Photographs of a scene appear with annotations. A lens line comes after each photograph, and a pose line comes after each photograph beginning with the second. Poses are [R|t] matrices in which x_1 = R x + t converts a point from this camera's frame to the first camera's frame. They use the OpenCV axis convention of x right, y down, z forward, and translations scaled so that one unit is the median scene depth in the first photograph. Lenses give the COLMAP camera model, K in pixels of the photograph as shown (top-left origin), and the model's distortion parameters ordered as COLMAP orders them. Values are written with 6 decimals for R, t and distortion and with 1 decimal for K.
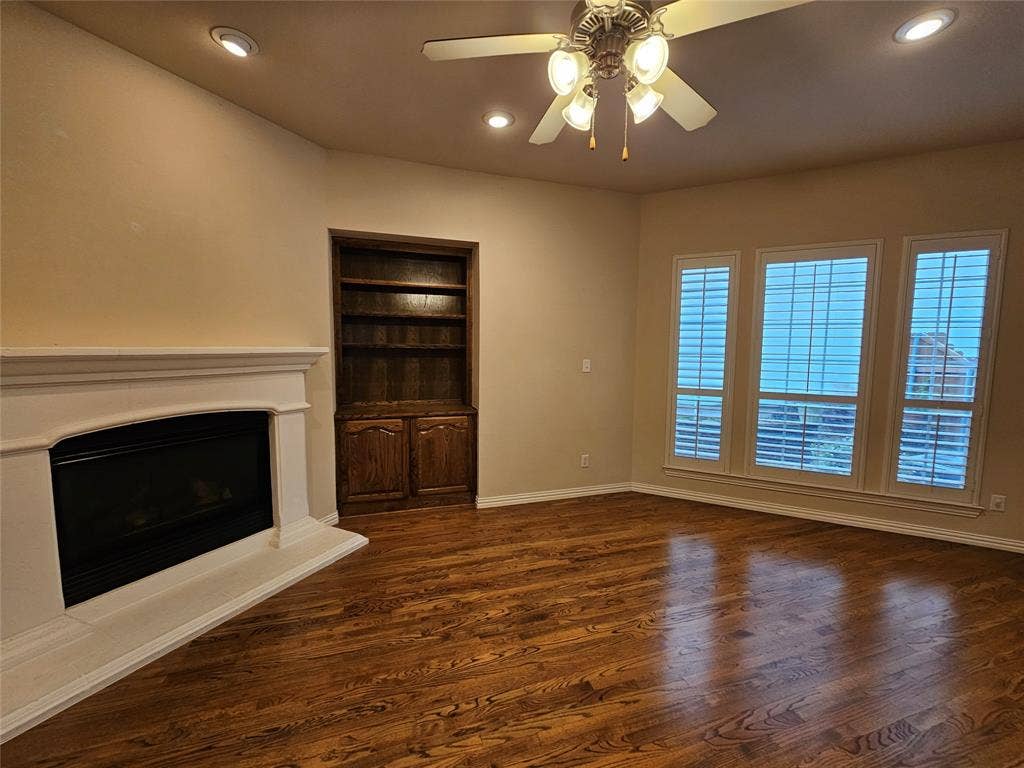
lens RADIAL K [[423.0, 0, 514.0], [0, 423.0, 385.8], [0, 0, 1]] dist [-0.001152, -0.000164]
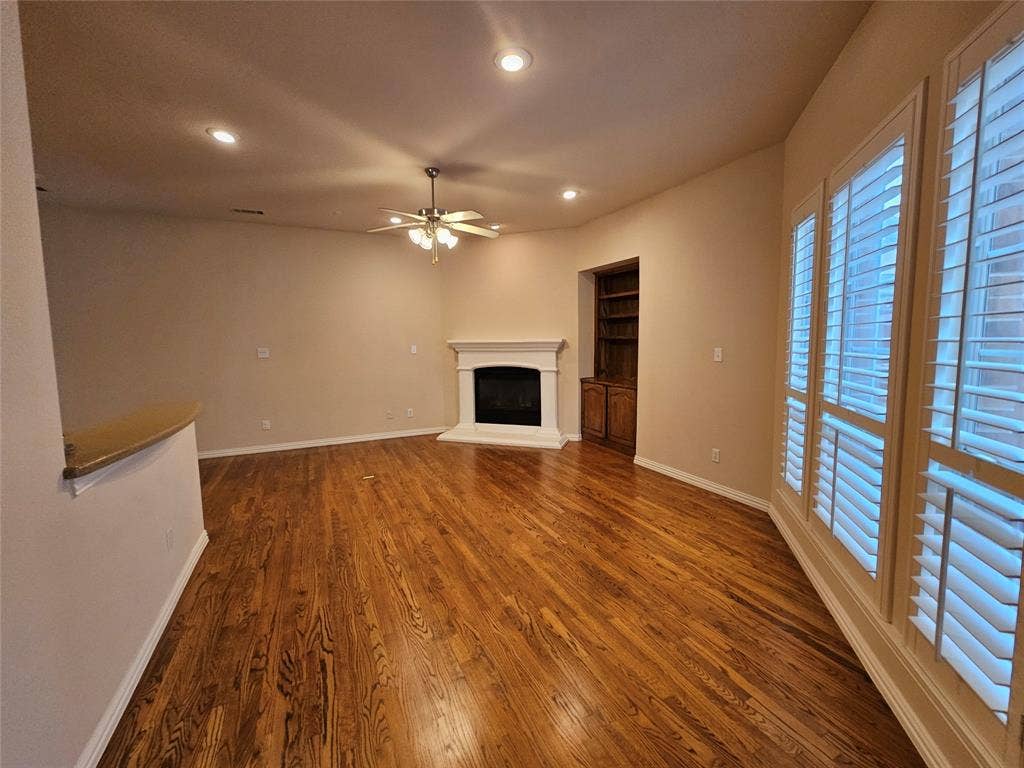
lens RADIAL K [[423.0, 0, 514.0], [0, 423.0, 385.8], [0, 0, 1]] dist [-0.001152, -0.000164]
pose [[0.121915, 0.093335, -0.988142, 1.182360], [-0.080068, 0.993249, 0.083939, -0.023361], [0.989306, 0.068886, 0.128565, 0.481621]]
